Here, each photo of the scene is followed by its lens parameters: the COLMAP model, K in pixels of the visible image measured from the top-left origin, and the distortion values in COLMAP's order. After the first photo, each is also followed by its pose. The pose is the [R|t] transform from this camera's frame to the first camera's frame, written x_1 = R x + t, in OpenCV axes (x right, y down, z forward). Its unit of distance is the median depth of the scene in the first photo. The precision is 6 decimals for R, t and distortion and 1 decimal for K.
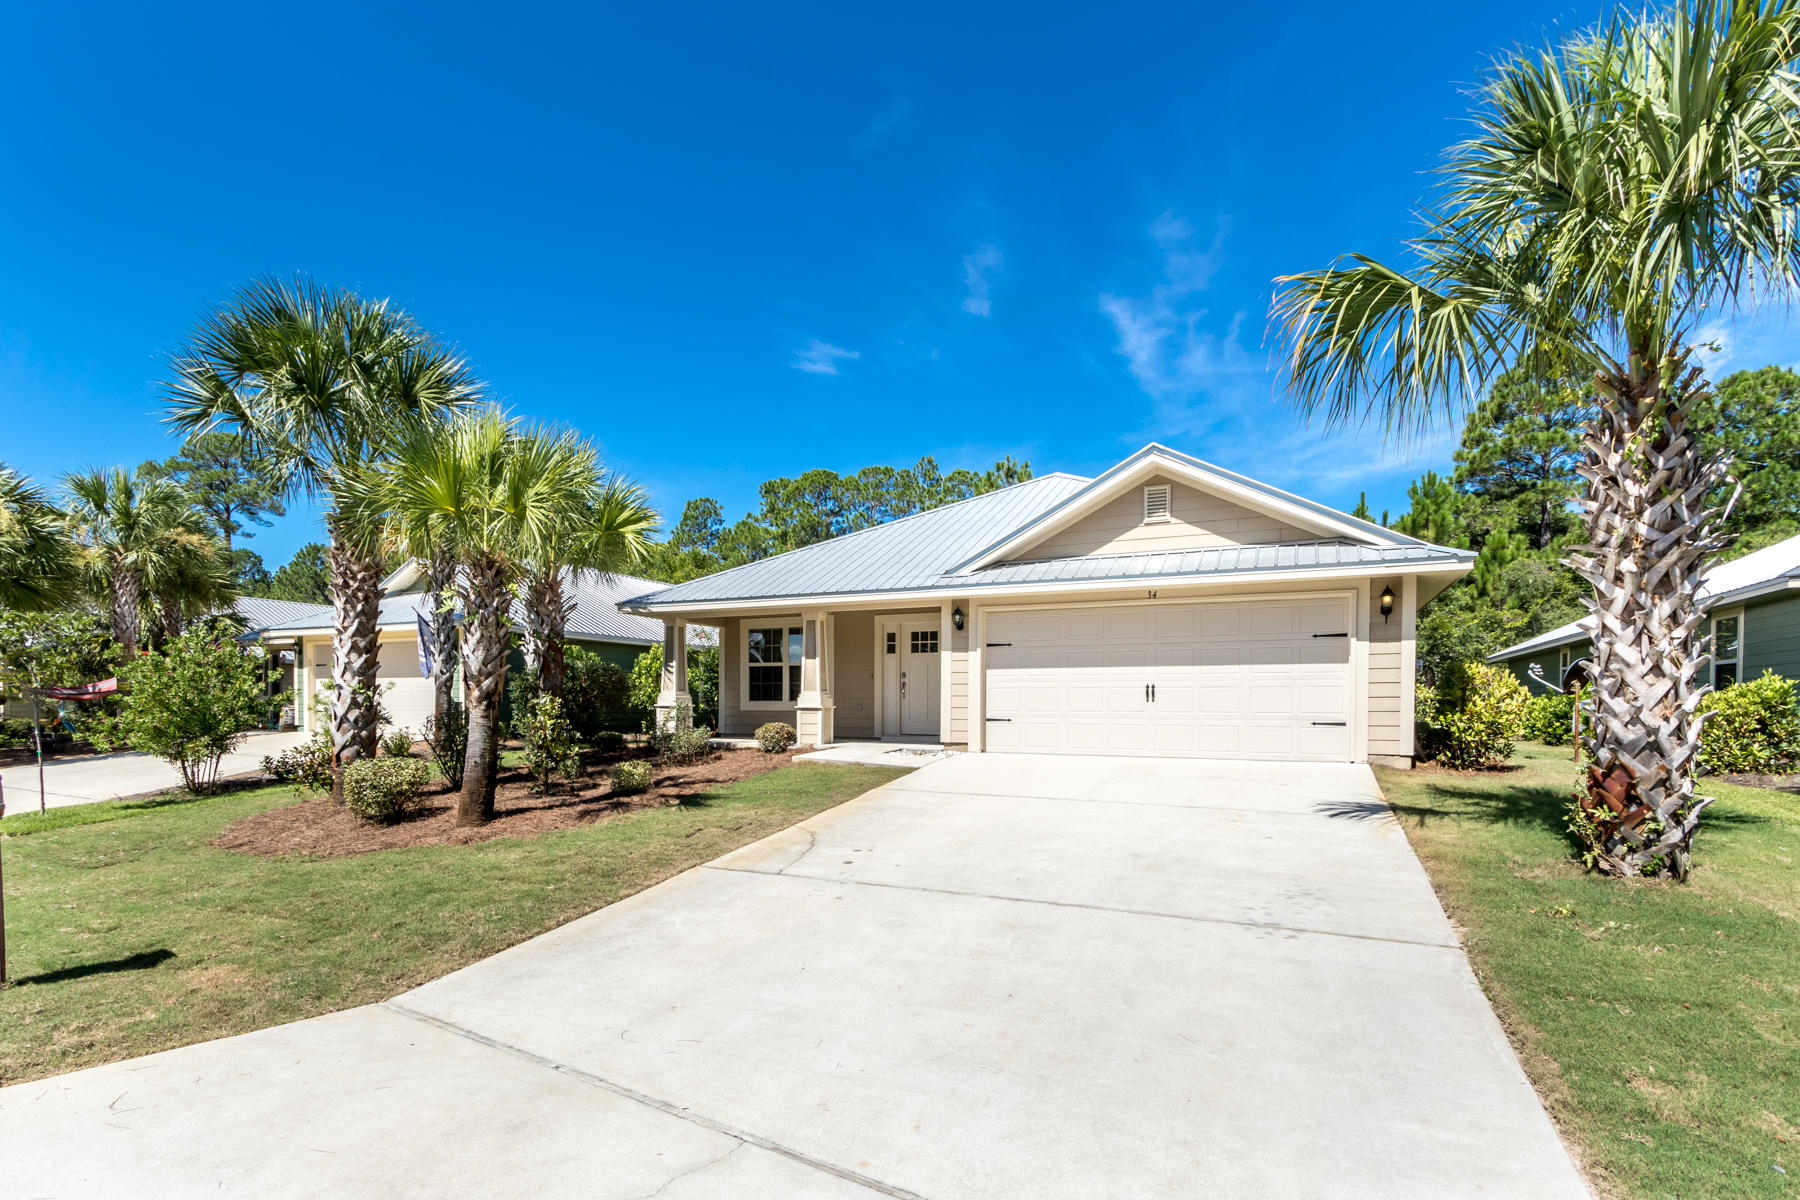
lens RADIAL K [[801.0, 0, 913.5], [0, 801.0, 685.4], [0, 0, 1]] dist [0.005910, -0.000084]
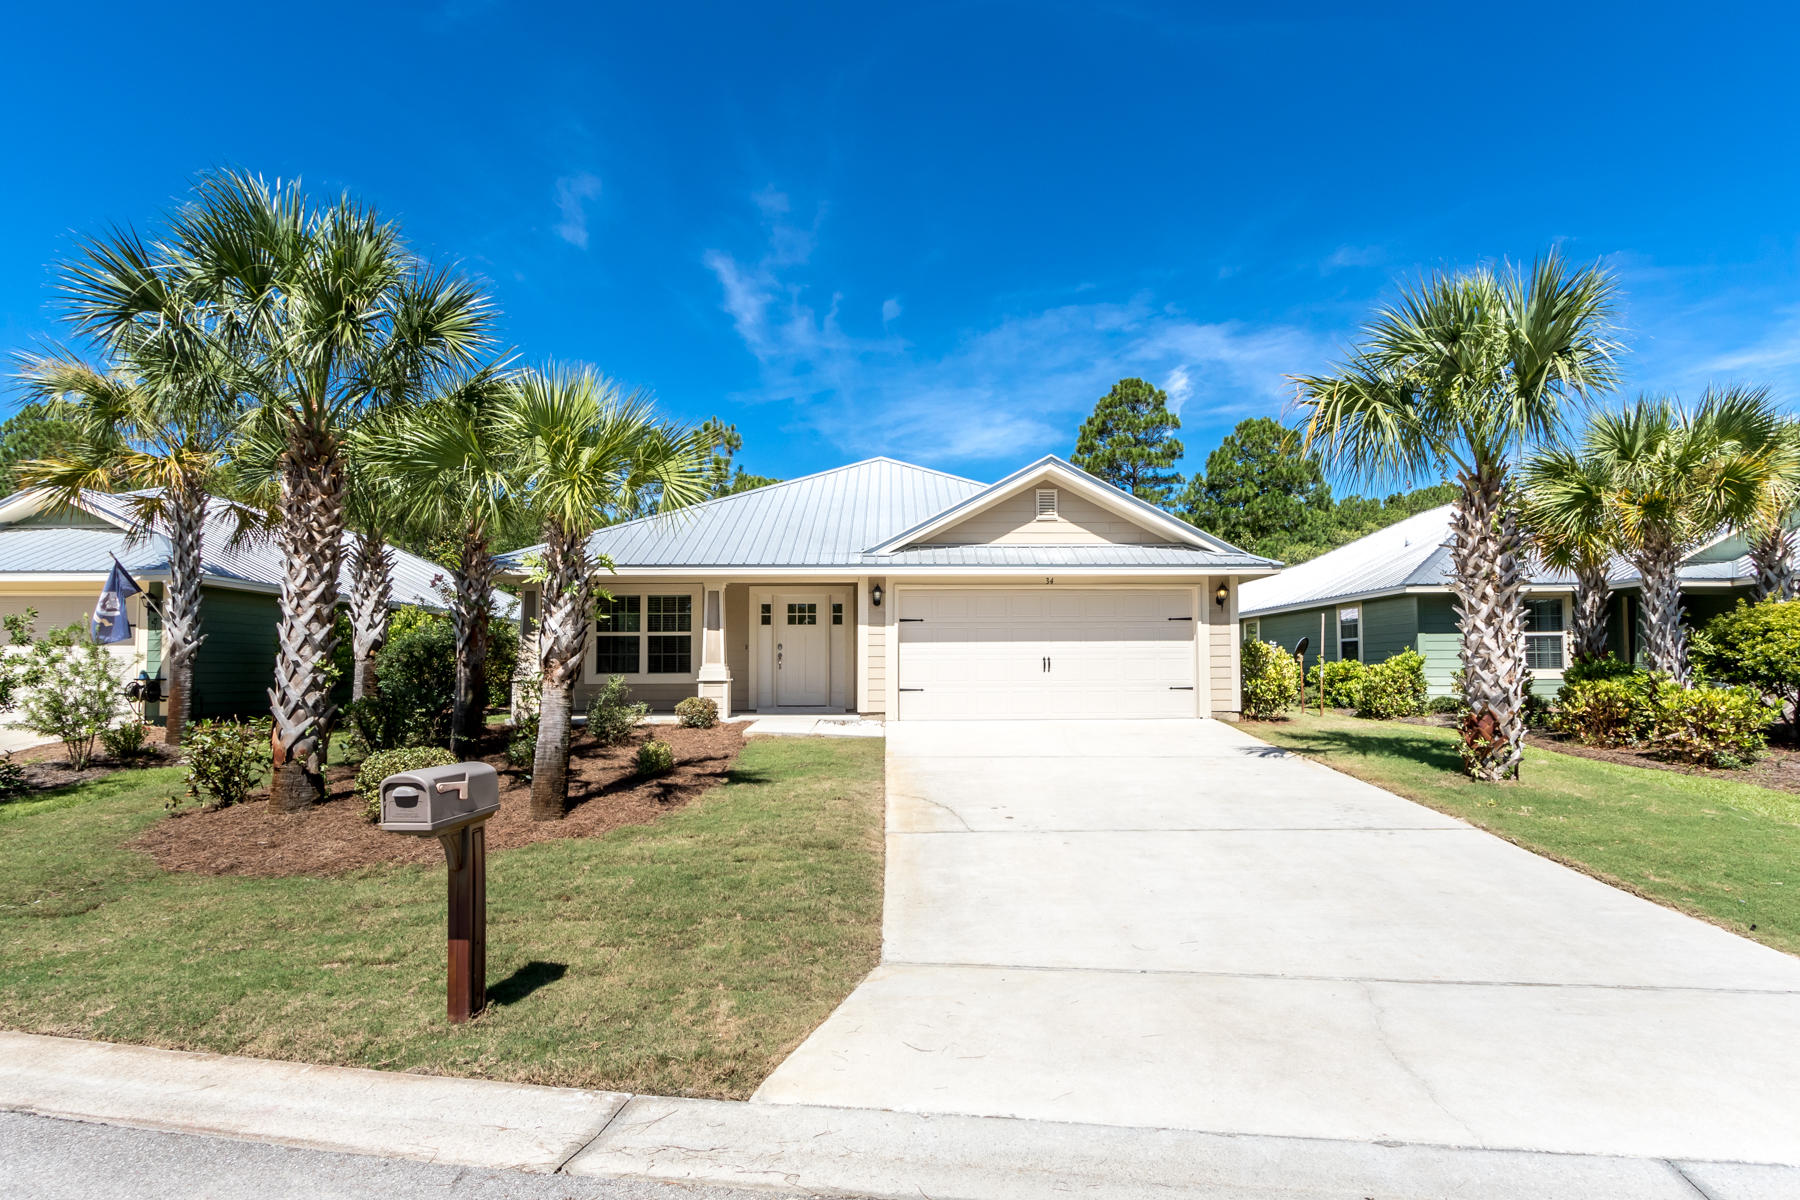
lens RADIAL K [[835.8, 0, 900.0], [0, 835.8, 600.0], [0, 0, 1]] dist [0.004958, 0.000045]
pose [[0.907713, 0.027008, 0.418722, -0.462722], [-0.001693, 0.998154, -0.060713, -0.011074], [-0.419589, 0.054401, 0.906083, -0.025080]]
